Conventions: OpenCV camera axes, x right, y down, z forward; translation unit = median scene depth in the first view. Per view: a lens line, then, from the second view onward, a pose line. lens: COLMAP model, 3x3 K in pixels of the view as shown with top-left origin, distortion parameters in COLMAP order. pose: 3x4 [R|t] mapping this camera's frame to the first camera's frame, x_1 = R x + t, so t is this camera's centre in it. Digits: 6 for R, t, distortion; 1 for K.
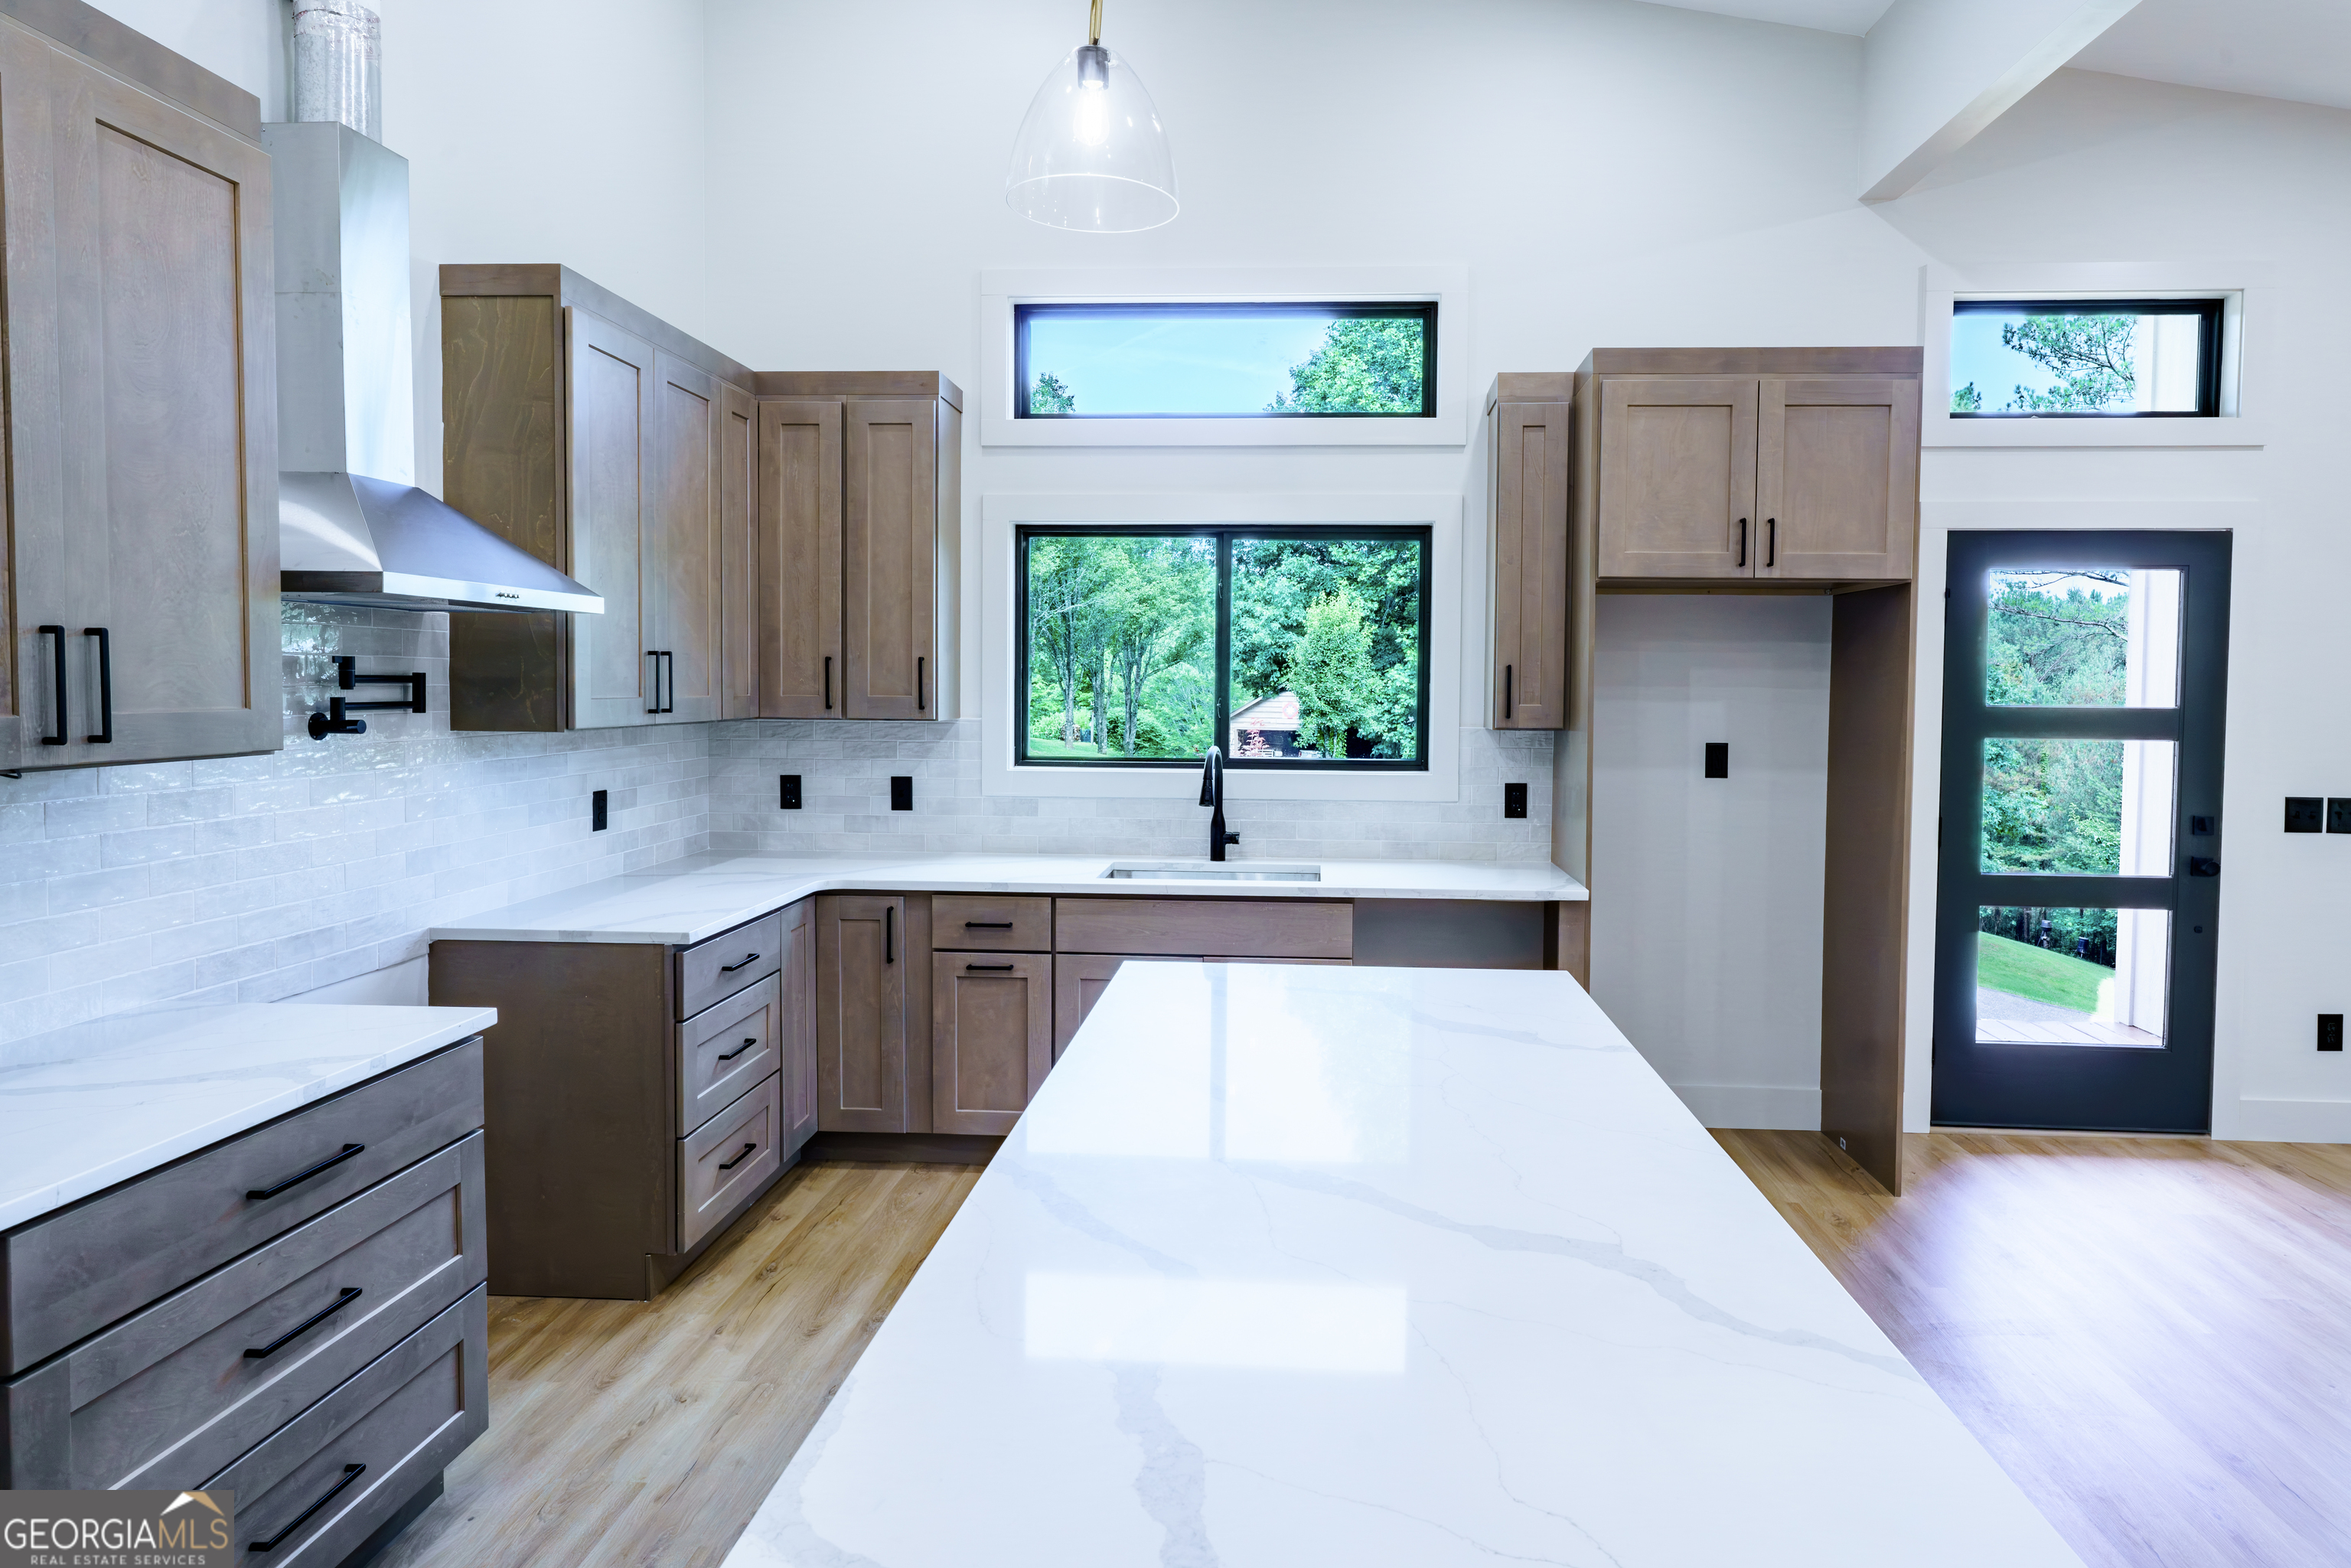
lens RADIAL K [[1337.6, 0, 1230.6], [0, 1337.6, 754.0], [0, 0, 1]] dist [-0.019163, 0.000889]
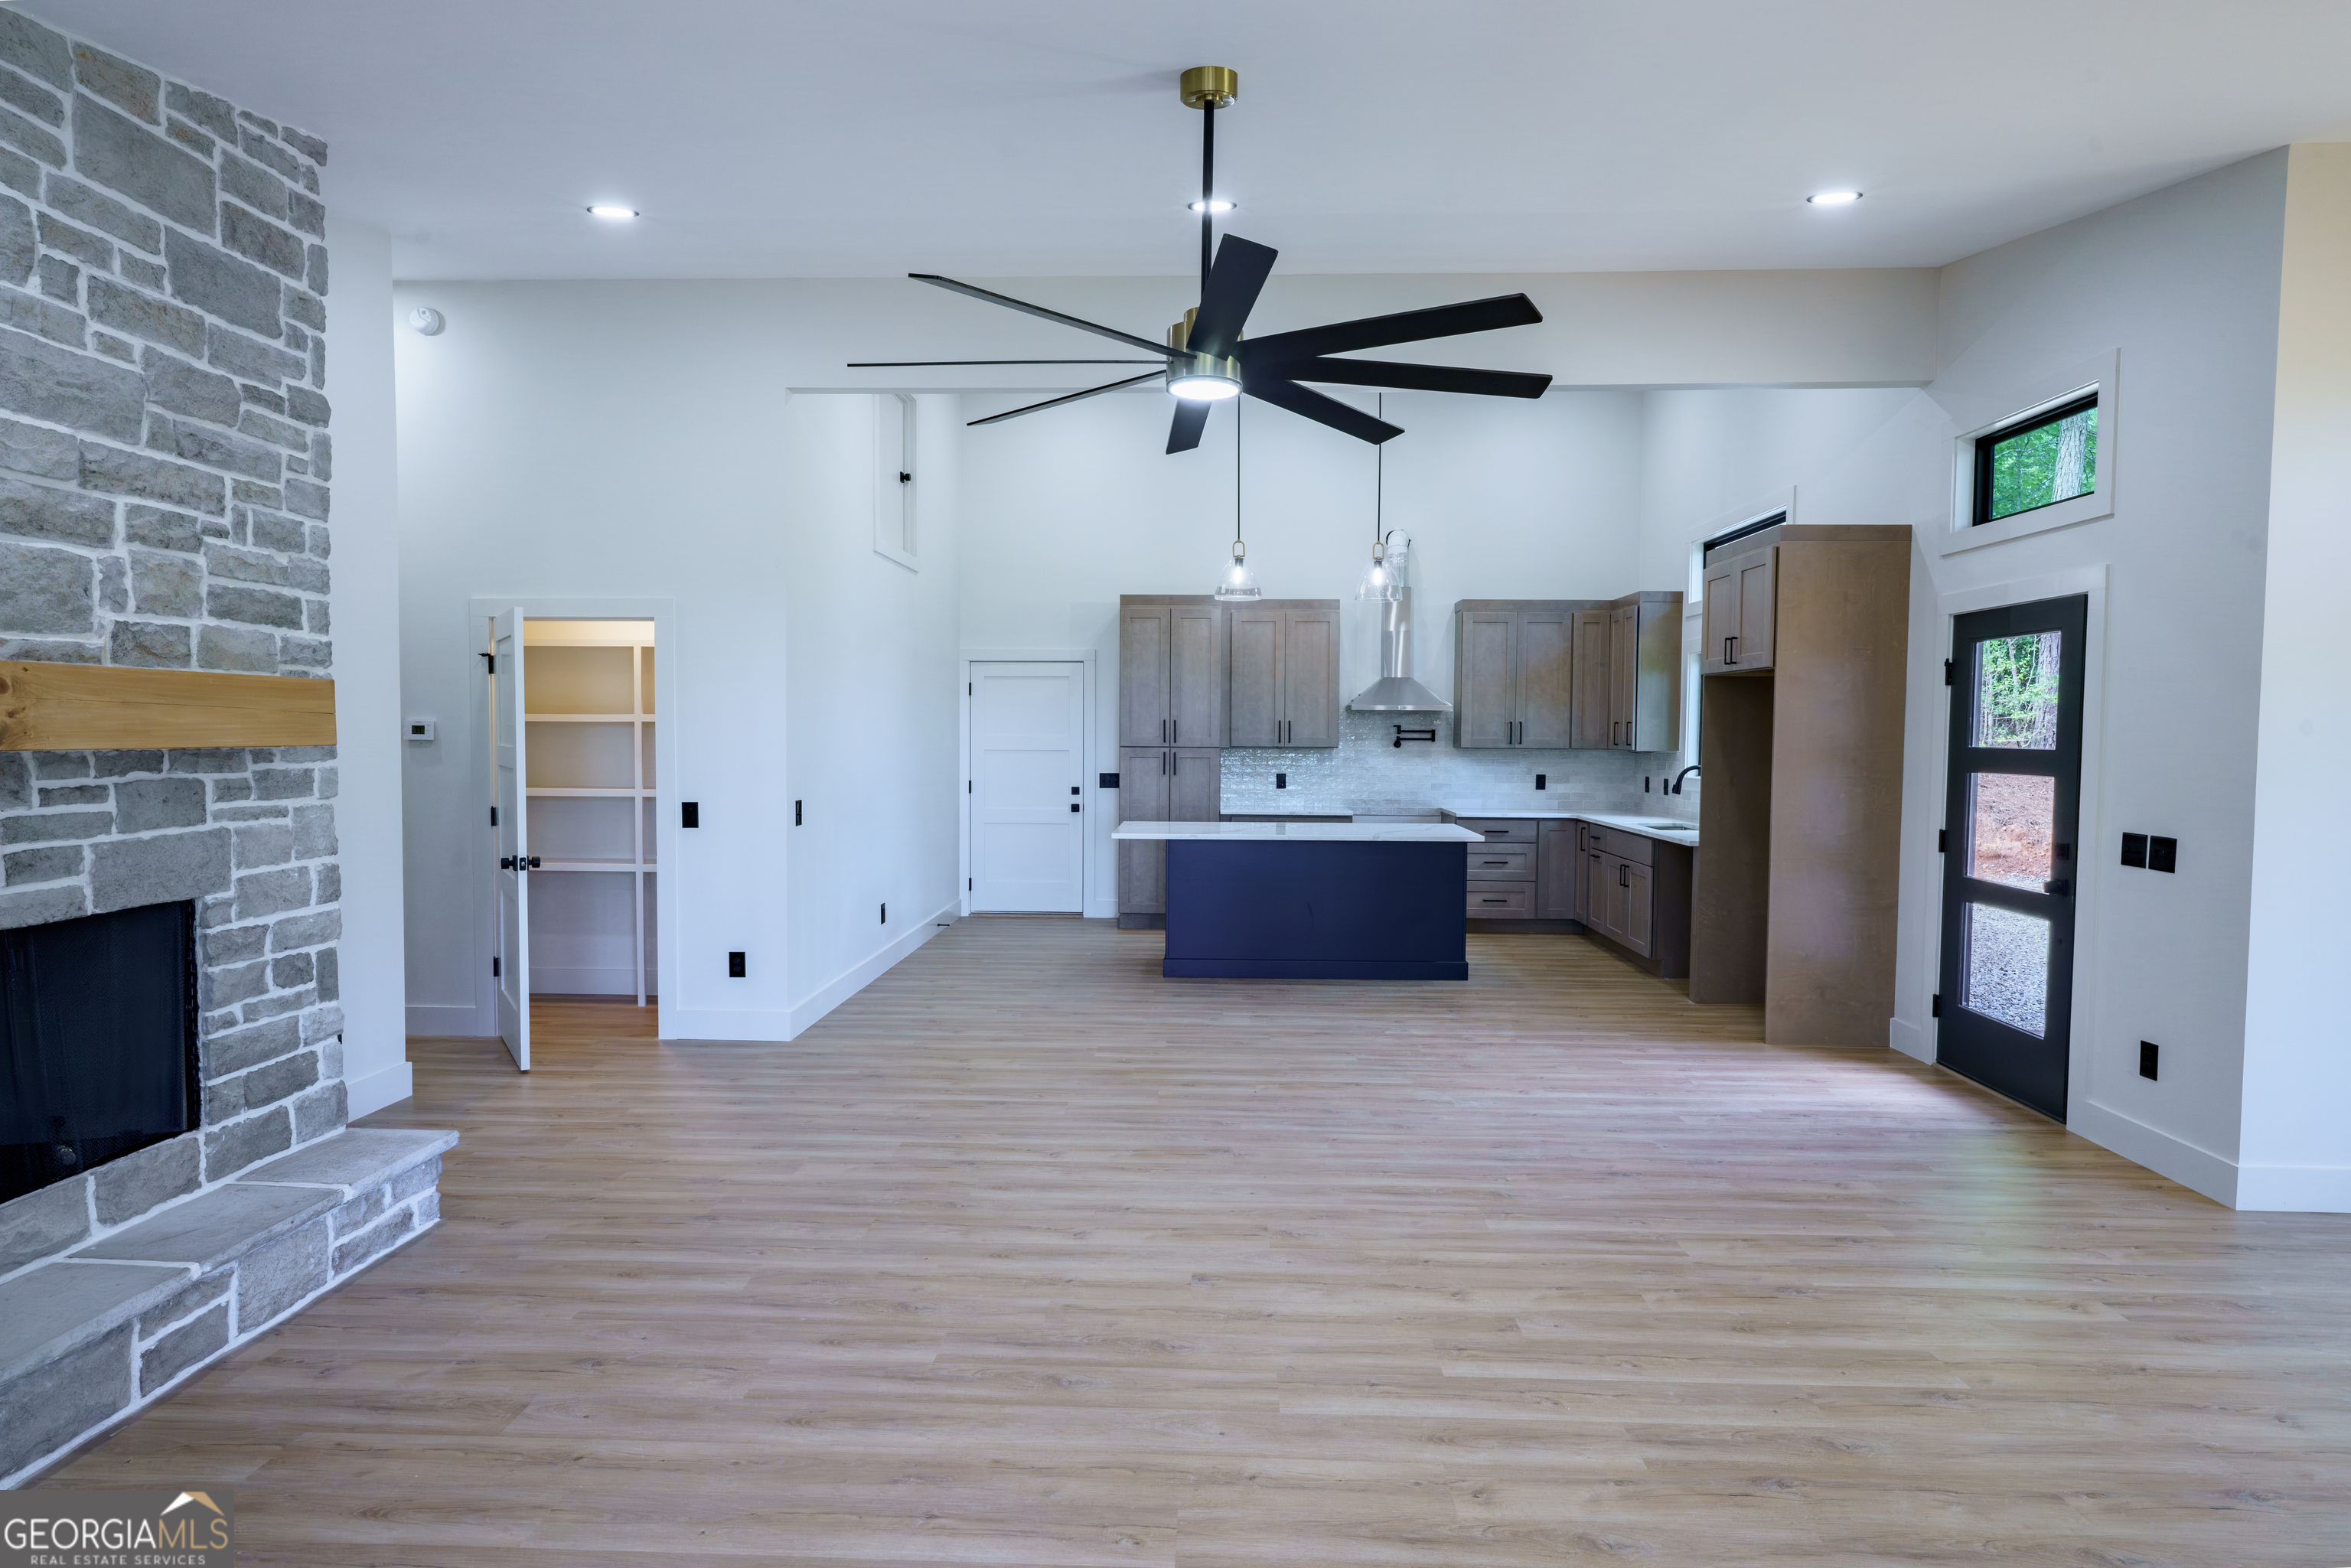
lens RADIAL K [[1267.6, 0, 1169.6], [0, 1267.6, 787.1], [0, 0, 1]] dist [-0.003654, 0.002215]
pose [[0.031408, 0.038512, -0.998764, 1.817372], [-0.061210, 0.997456, 0.036537, 0.005321], [0.997631, 0.059986, 0.033686, 0.172974]]
